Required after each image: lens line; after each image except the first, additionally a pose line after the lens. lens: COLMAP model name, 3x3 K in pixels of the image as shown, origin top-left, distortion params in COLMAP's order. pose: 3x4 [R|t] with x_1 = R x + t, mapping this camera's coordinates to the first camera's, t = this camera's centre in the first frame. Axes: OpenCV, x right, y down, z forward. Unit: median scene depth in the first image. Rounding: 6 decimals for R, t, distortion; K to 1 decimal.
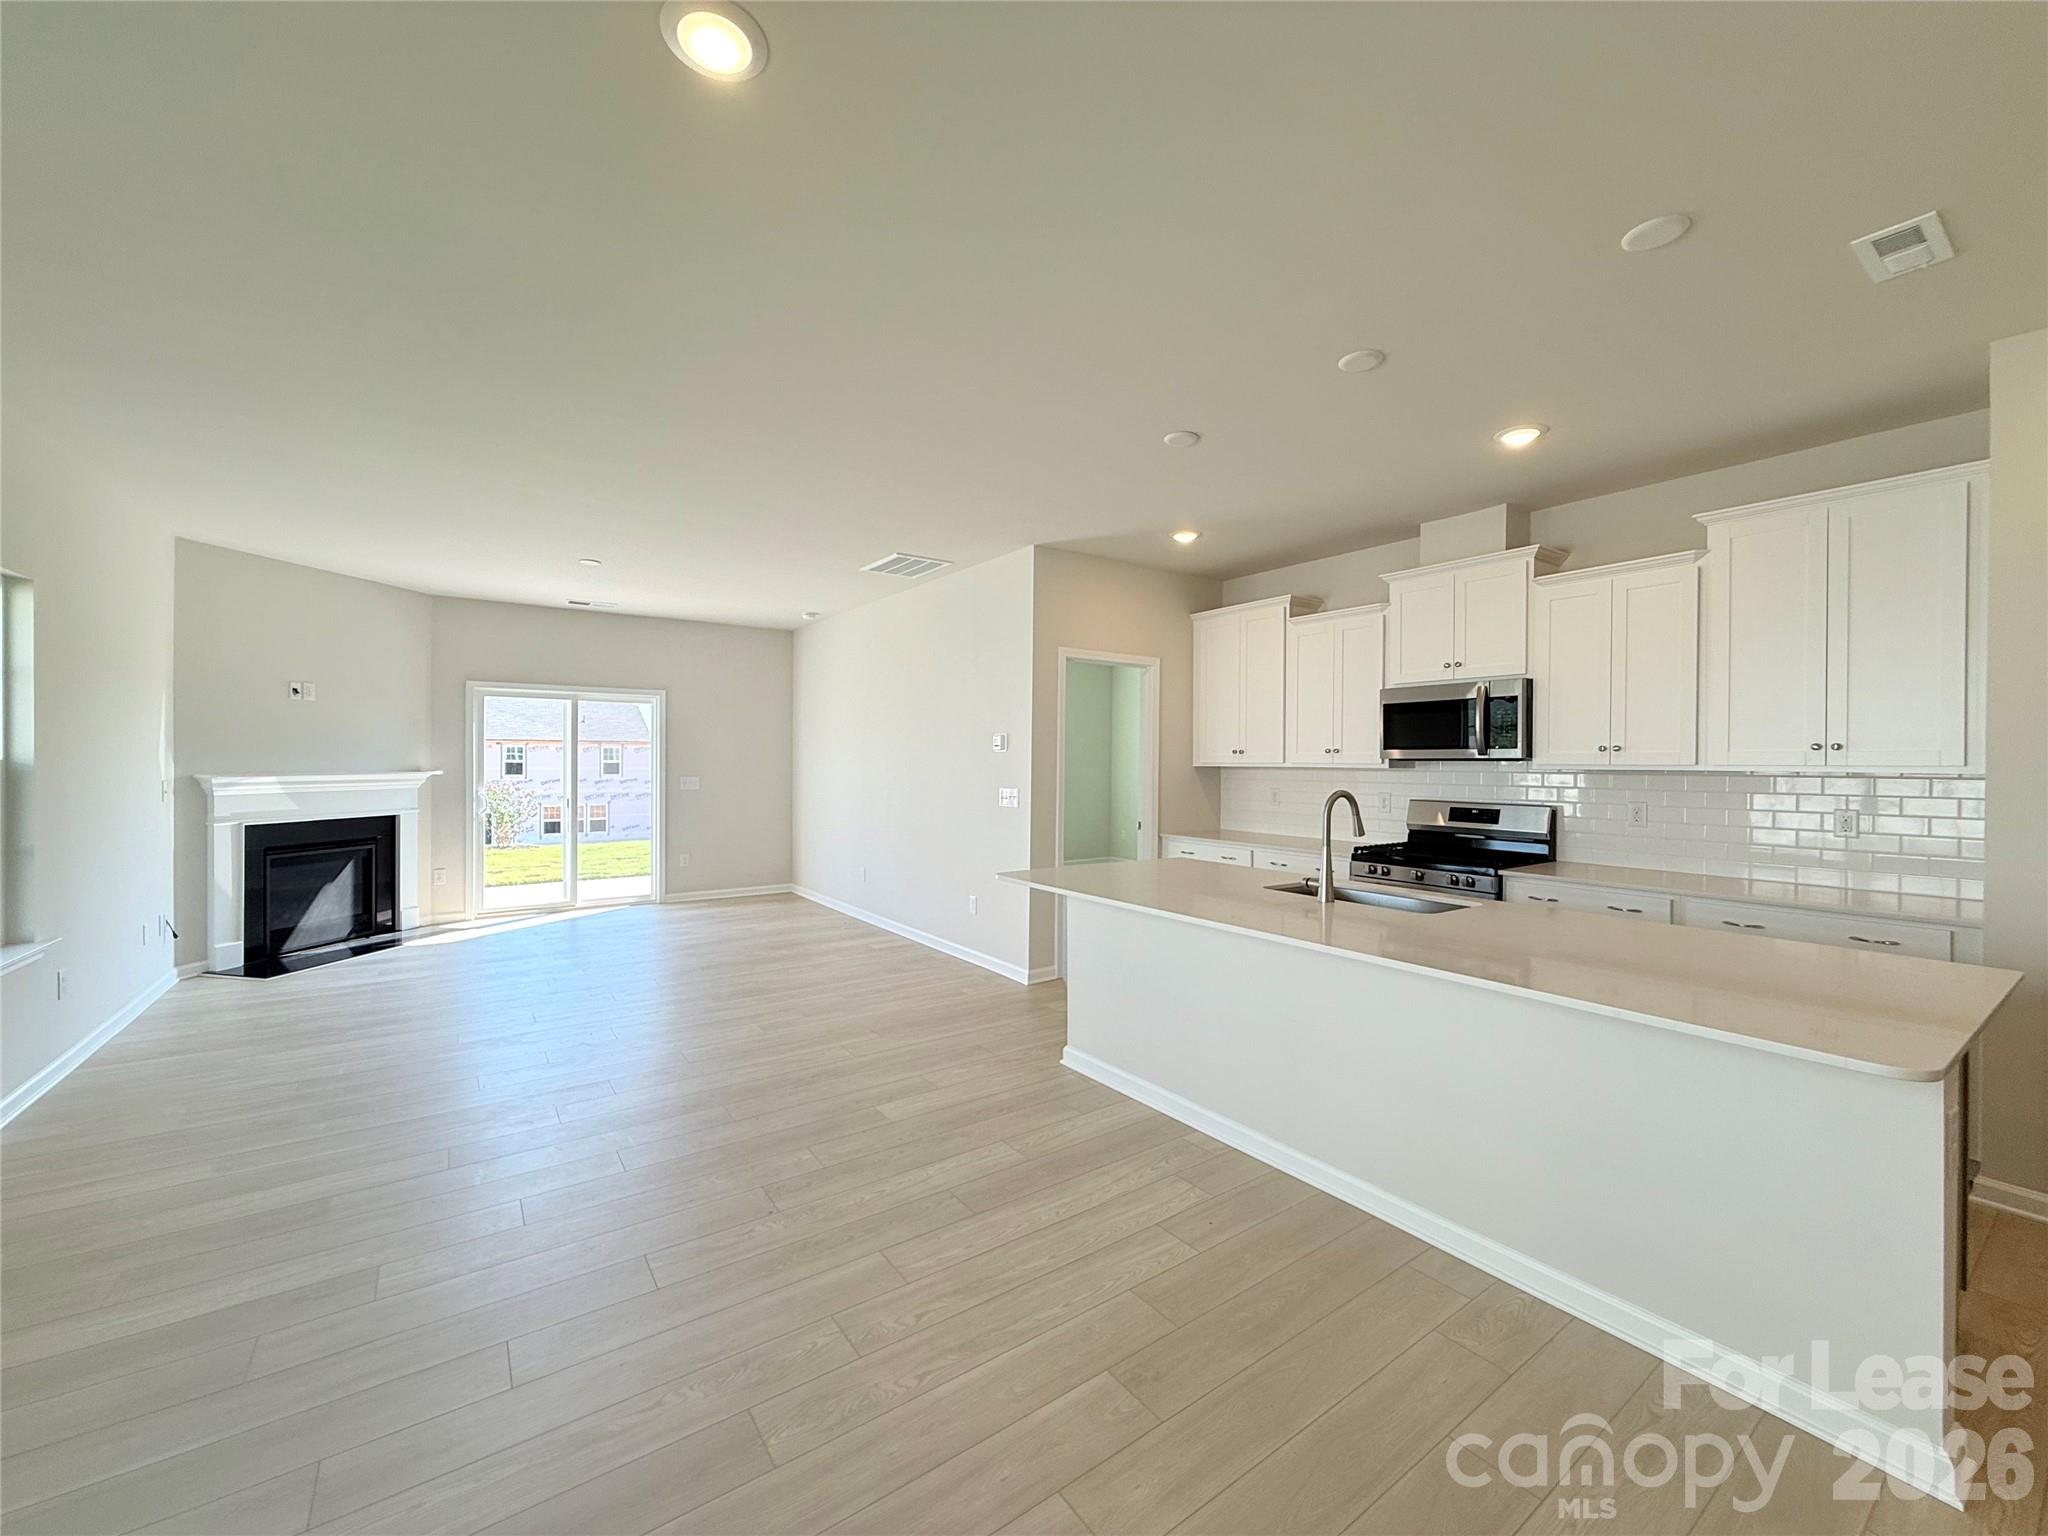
lens RADIAL K [[813.7, 0, 1019.4], [0, 813.7, 766.2], [0, 0, 1]] dist [-0.000844, 0.000006]
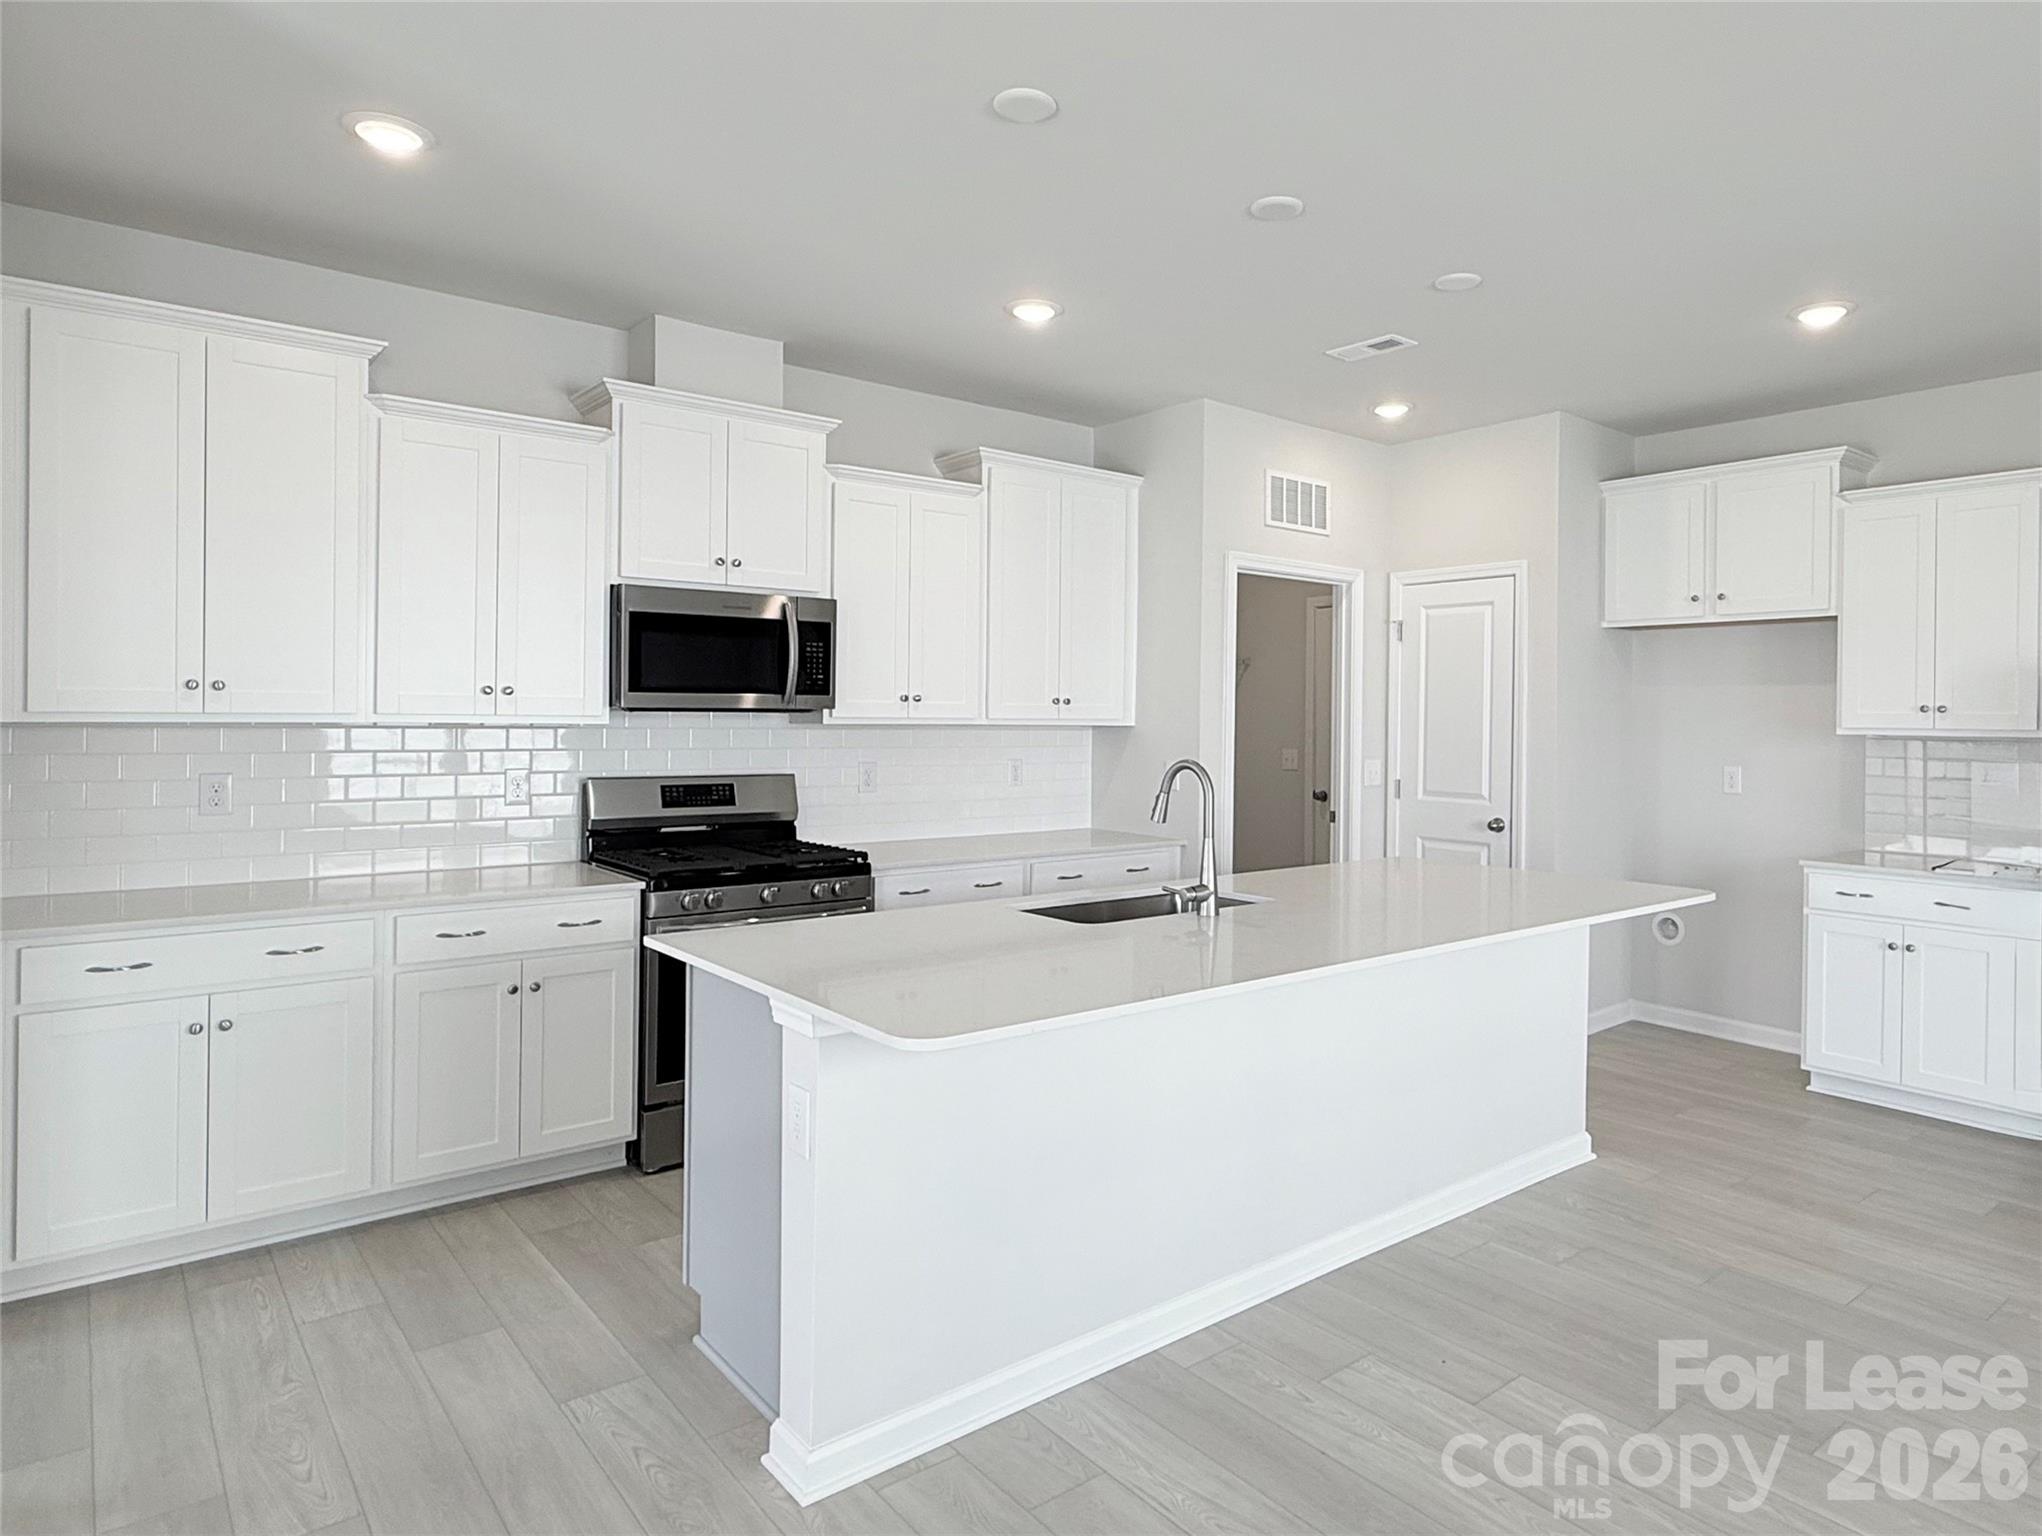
lens RADIAL K [[1222.4, 0, 1137.1], [0, 1222.4, 716.4], [0, 0, 1]] dist [0.001231, 0.000220]
pose [[-0.097707, -0.003297, 0.995210, -0.446469], [-0.002642, 0.999992, 0.003053, -0.006402], [-0.995212, -0.002331, -0.097715, 0.755979]]
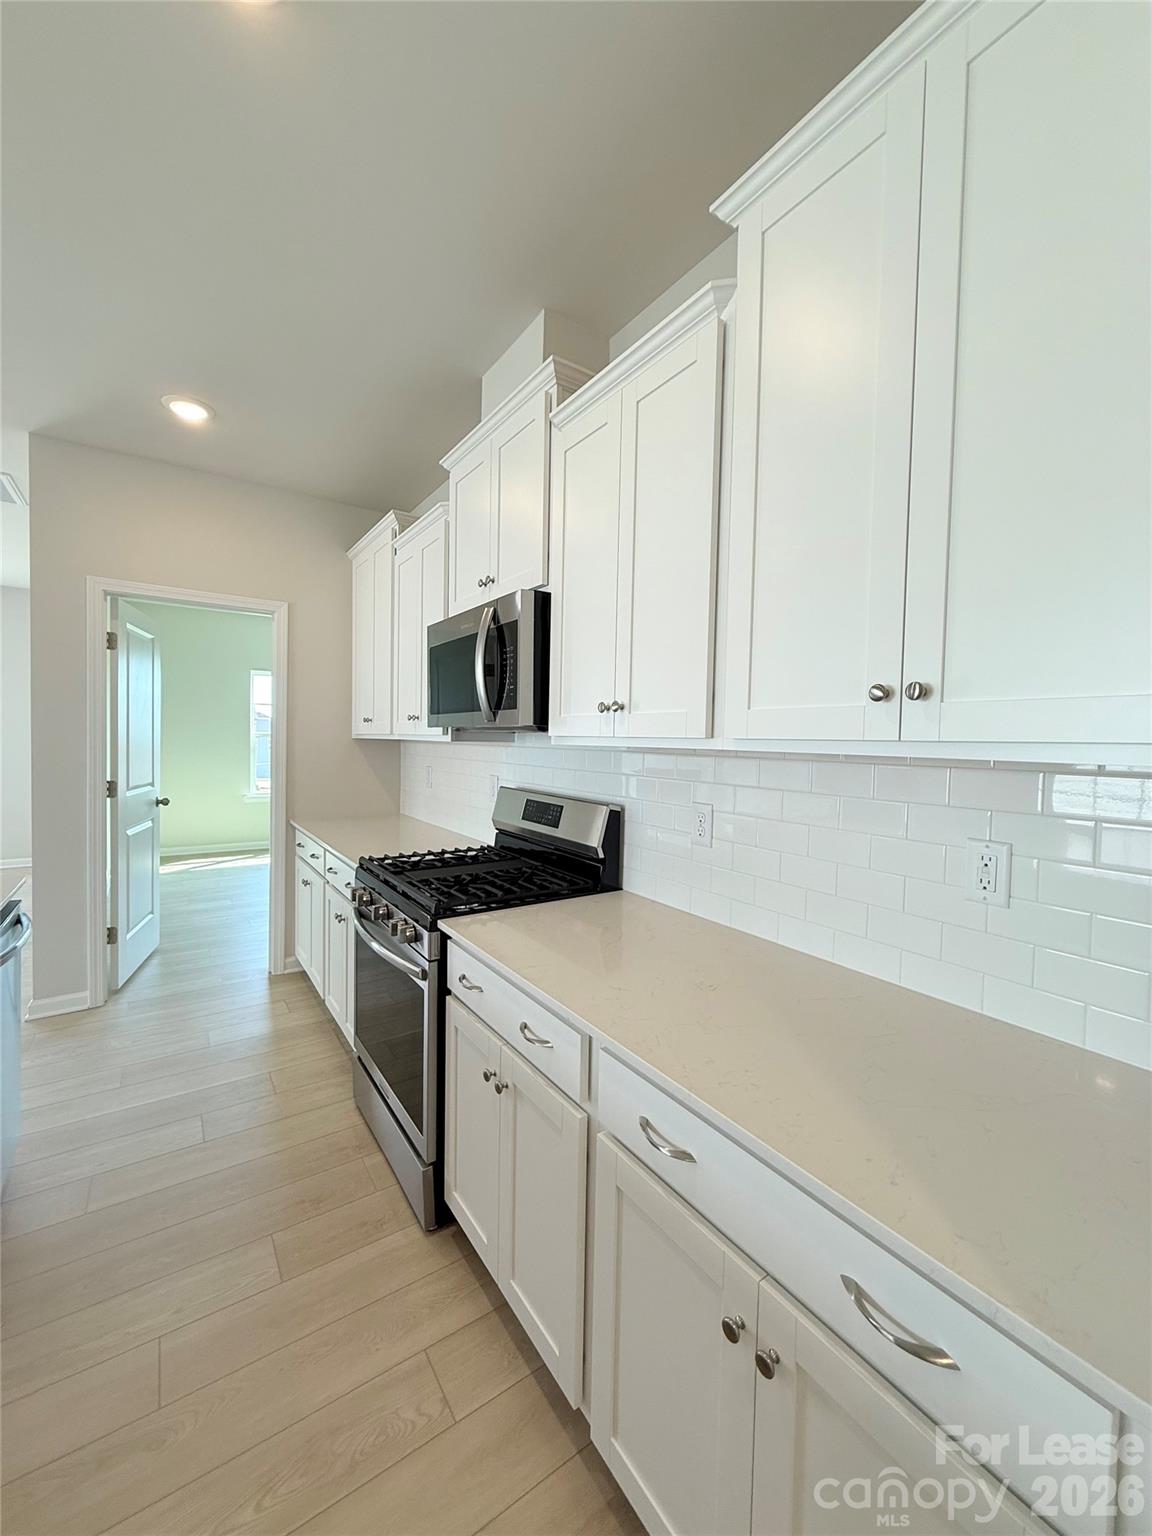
lens RADIAL K [[610.3, 0, 580.3], [0, 610.3, 761.7], [0, 0, 1]] dist [-0.000844, 0.000006]
pose [[0.999759, 0.020569, -0.007717, 0.600596], [-0.020360, 0.999450, 0.026180, 0.003692], [0.008251, -0.026017, 0.999627, 0.501519]]
